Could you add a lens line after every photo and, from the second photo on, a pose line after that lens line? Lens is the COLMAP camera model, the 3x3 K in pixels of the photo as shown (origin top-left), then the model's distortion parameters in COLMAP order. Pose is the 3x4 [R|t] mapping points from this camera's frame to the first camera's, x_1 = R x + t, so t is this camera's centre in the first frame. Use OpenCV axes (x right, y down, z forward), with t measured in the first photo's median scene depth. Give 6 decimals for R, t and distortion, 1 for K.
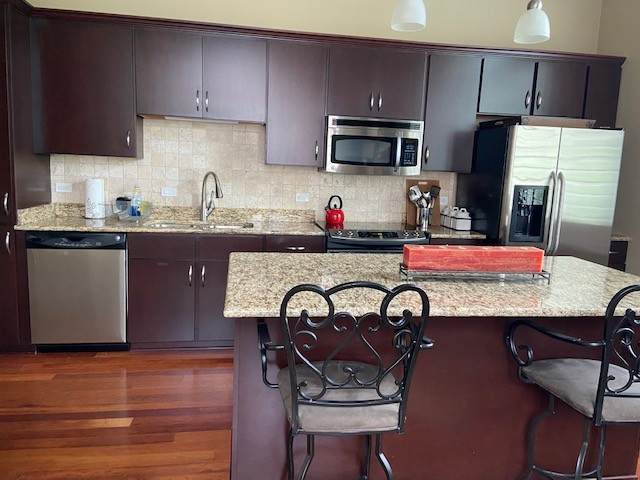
lens RADIAL K [[491.0, 0, 321.0], [0, 491.0, 241.3], [0, 0, 1]] dist [0.062370, -0.001831]
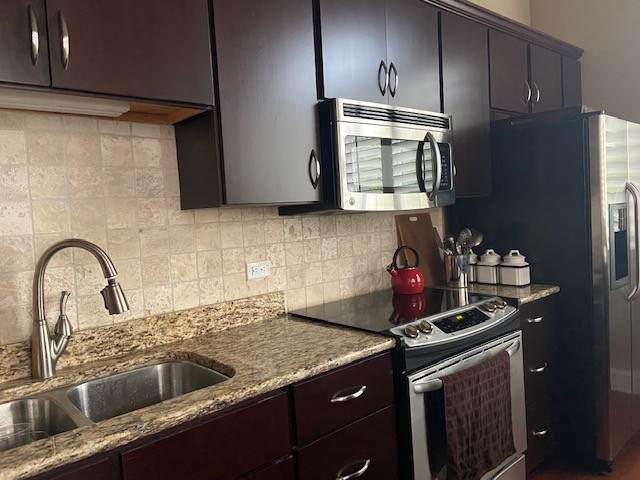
lens RADIAL K [[491.0, 0, 318.6], [0, 491.0, 237.9], [0, 0, 1]] dist [0.062370, -0.001831]
pose [[0.842450, -0.117240, 0.525864, -0.248359], [0.162379, 0.985904, -0.040330, -0.093964], [-0.513723, 0.119365, 0.849612, 0.564631]]
